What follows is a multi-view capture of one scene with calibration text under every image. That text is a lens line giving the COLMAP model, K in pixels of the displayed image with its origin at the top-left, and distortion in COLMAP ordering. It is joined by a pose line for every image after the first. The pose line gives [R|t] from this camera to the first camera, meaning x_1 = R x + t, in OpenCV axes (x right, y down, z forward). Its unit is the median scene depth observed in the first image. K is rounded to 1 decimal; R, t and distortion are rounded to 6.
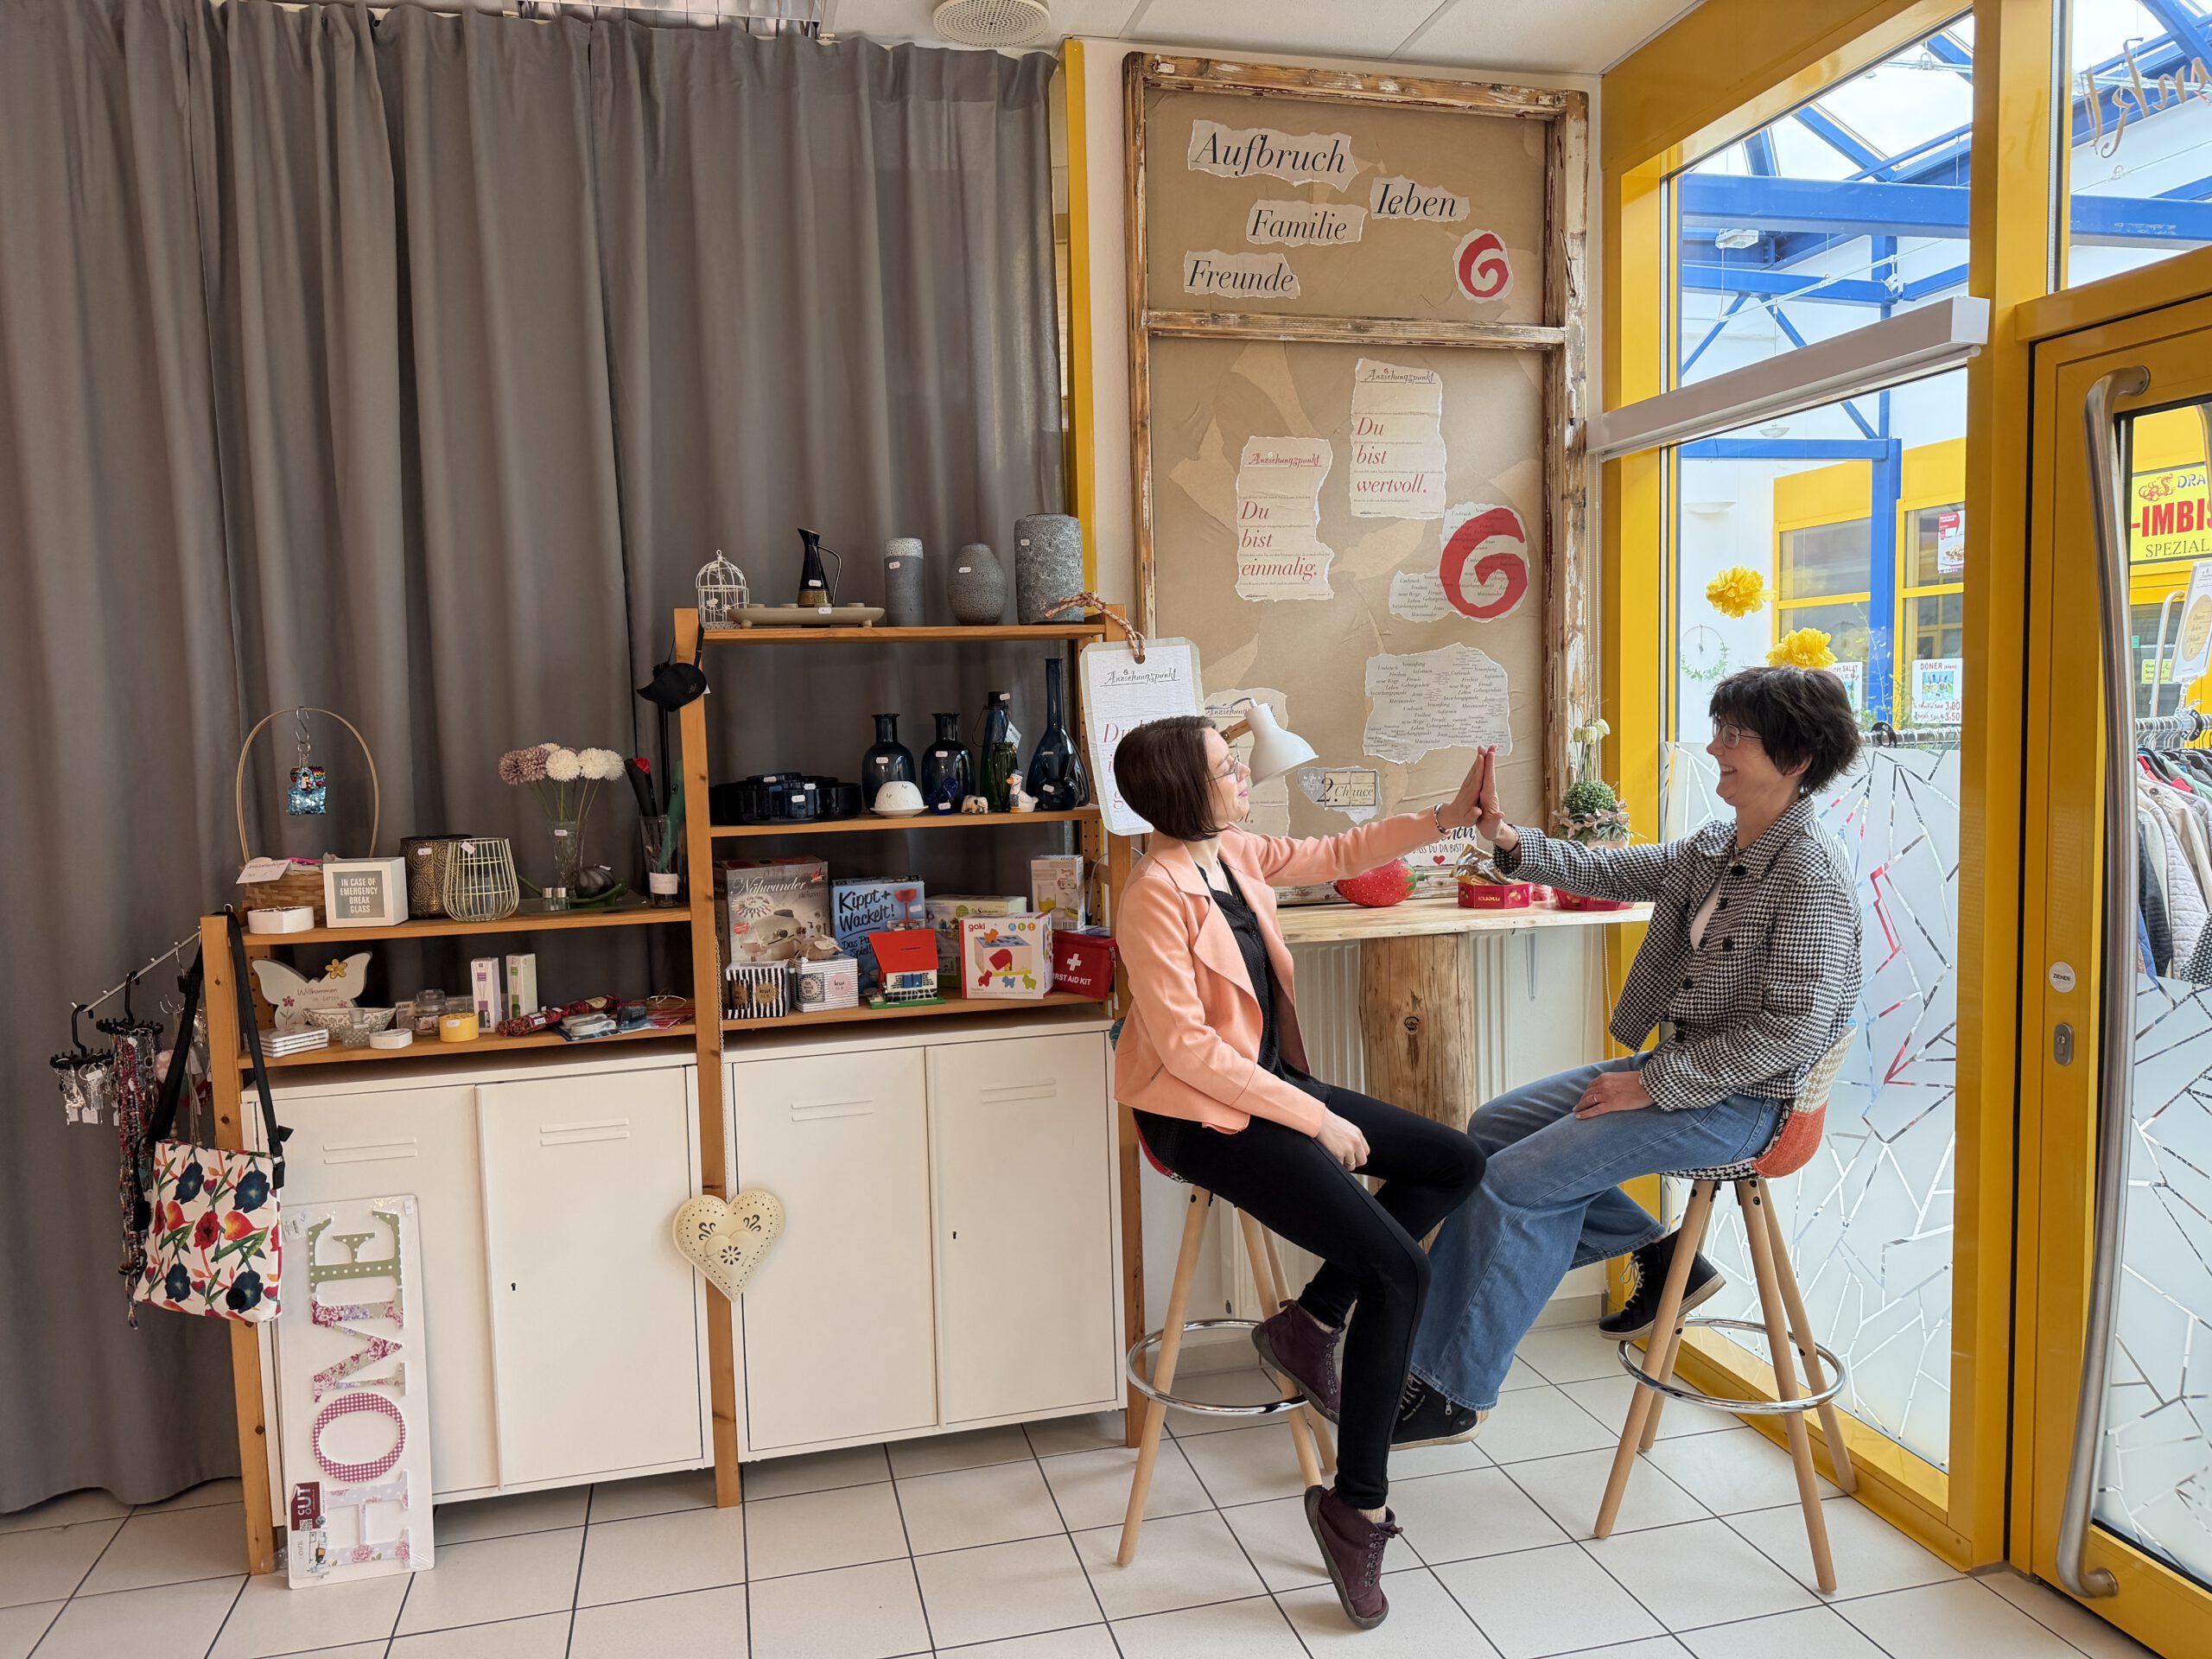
lens RADIAL K [[1558.9, 0, 1106.0], [0, 1558.9, 829.5], [0, 0, 1]] dist [0.206647, -0.473201]
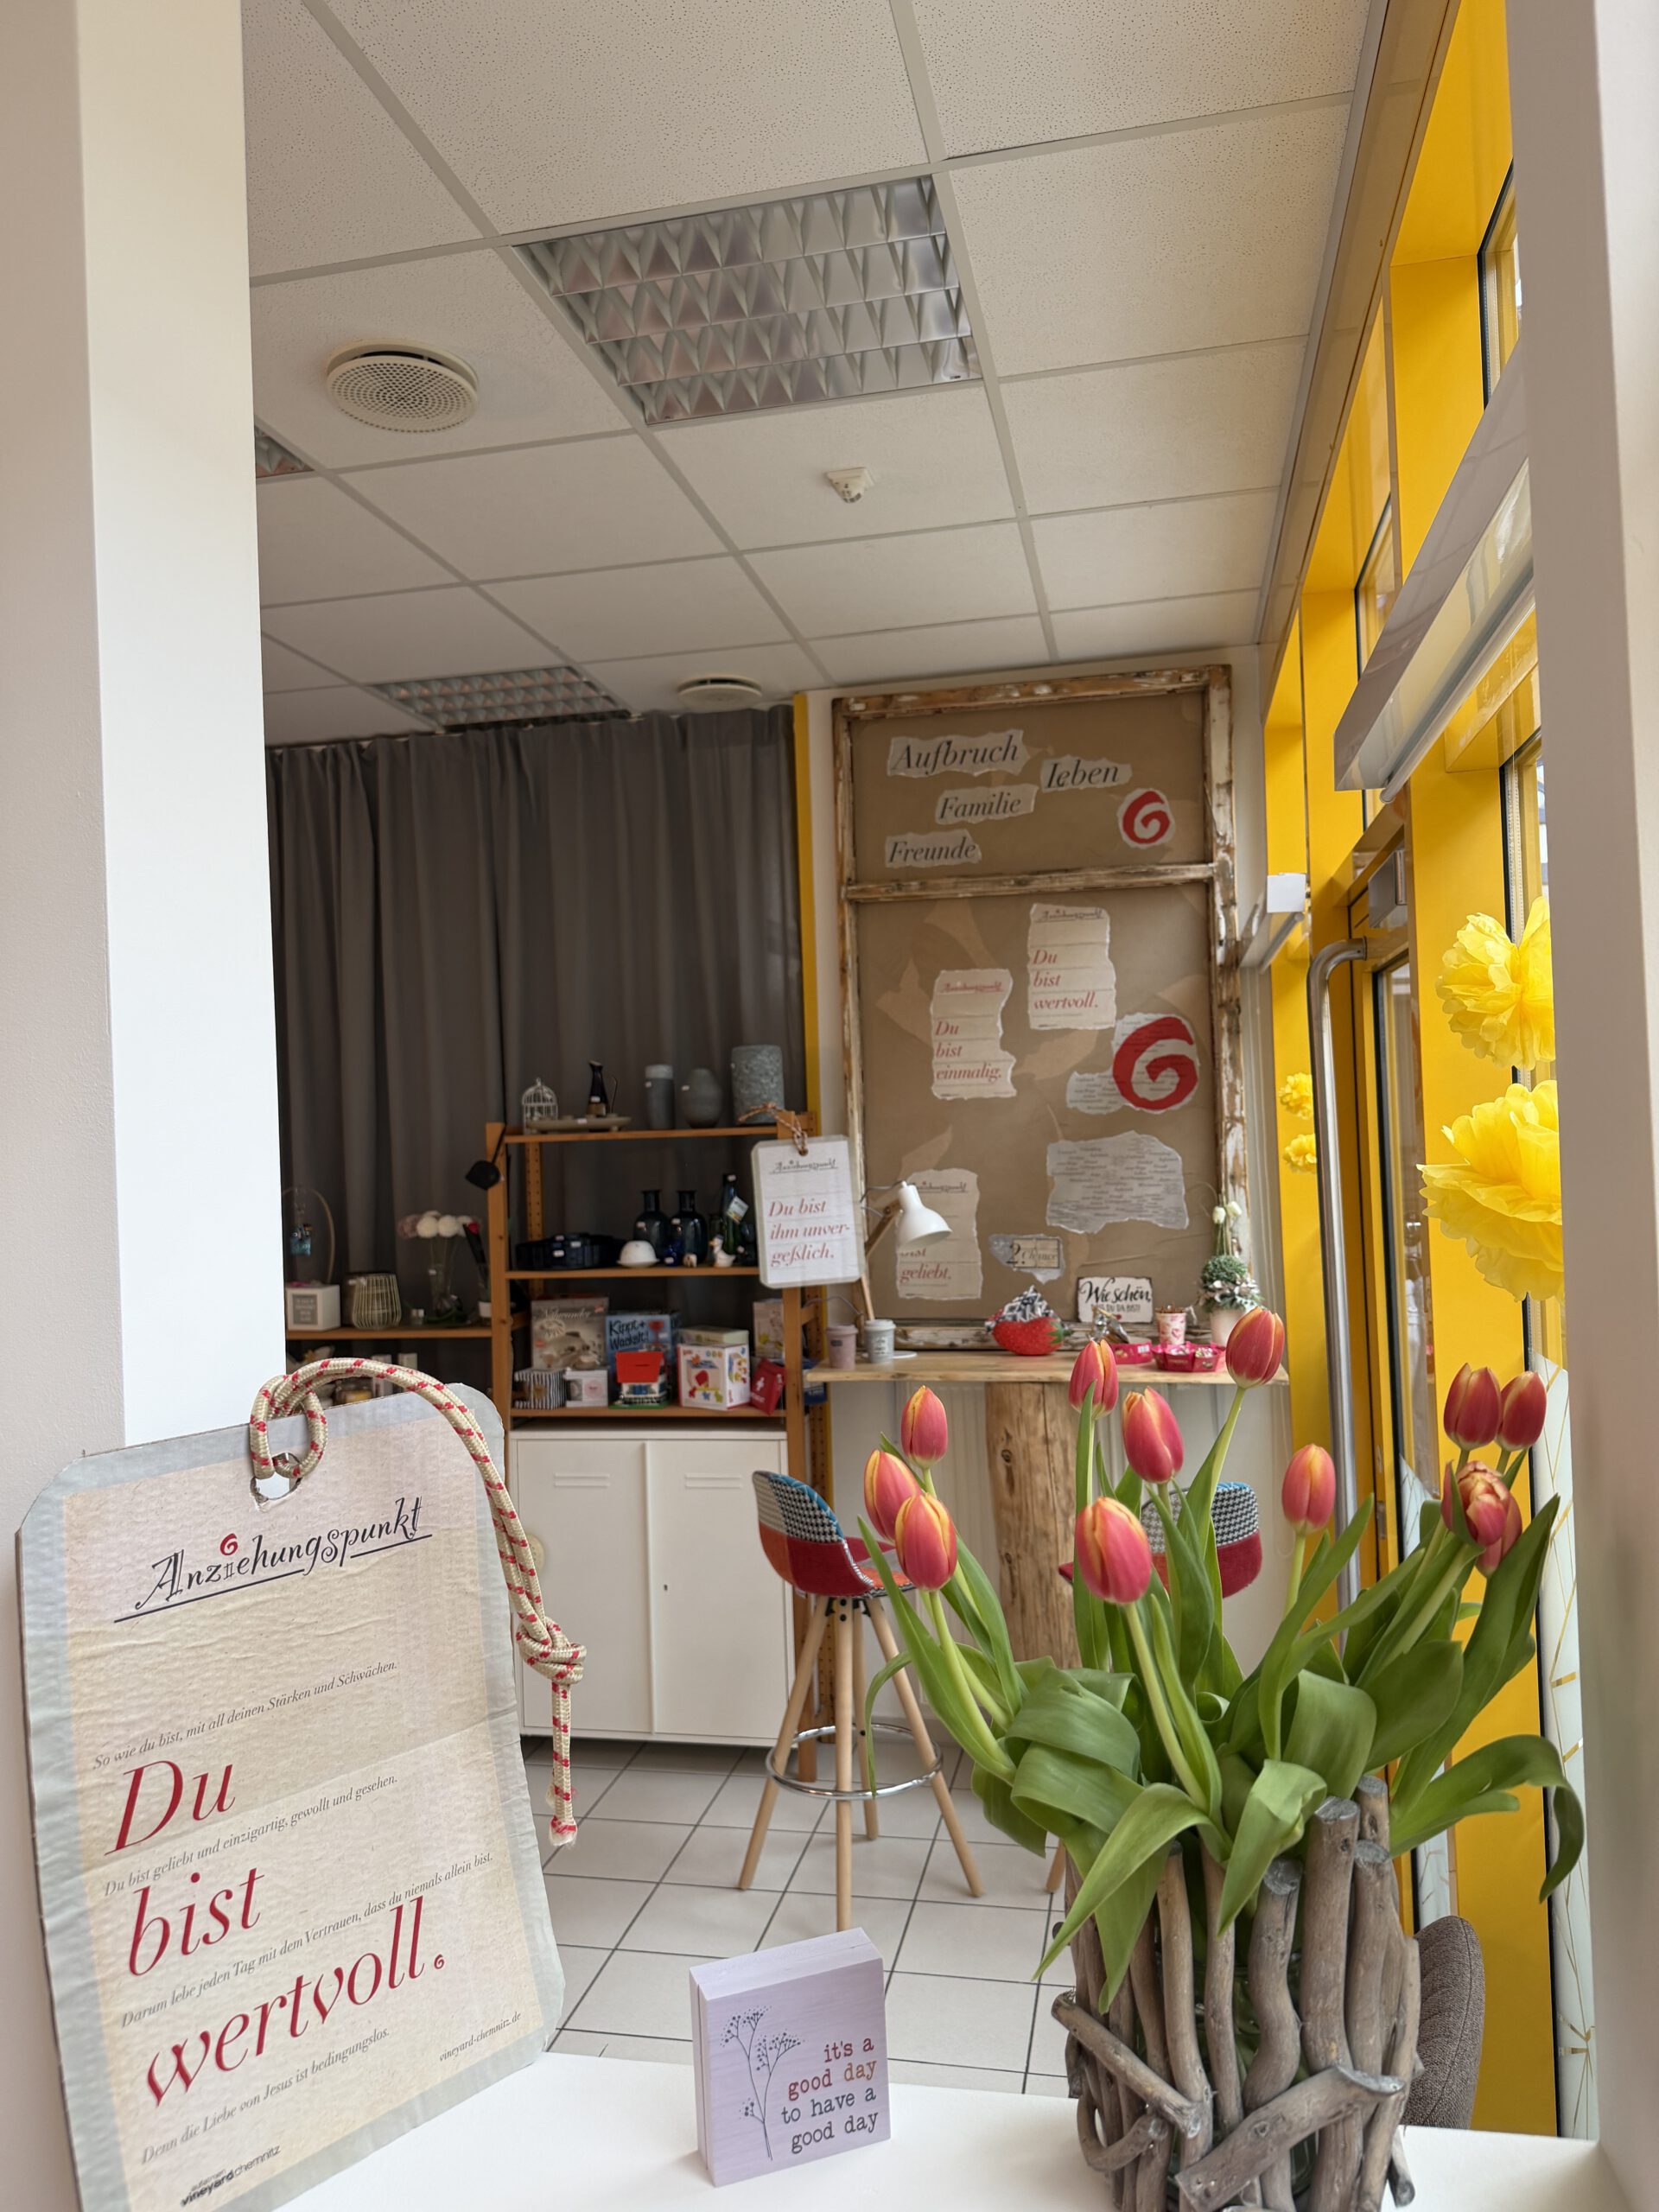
lens RADIAL K [[1558.9, 0, 829.5], [0, 1558.9, 1106.0], [0, 0, 1]] dist [0.206647, -0.473201]
pose [[0.896132, -0.007929, -0.443716, 0.568231], [-0.027108, 0.996995, -0.072563, -0.048964], [0.442958, 0.077055, 0.893225, -0.147756]]
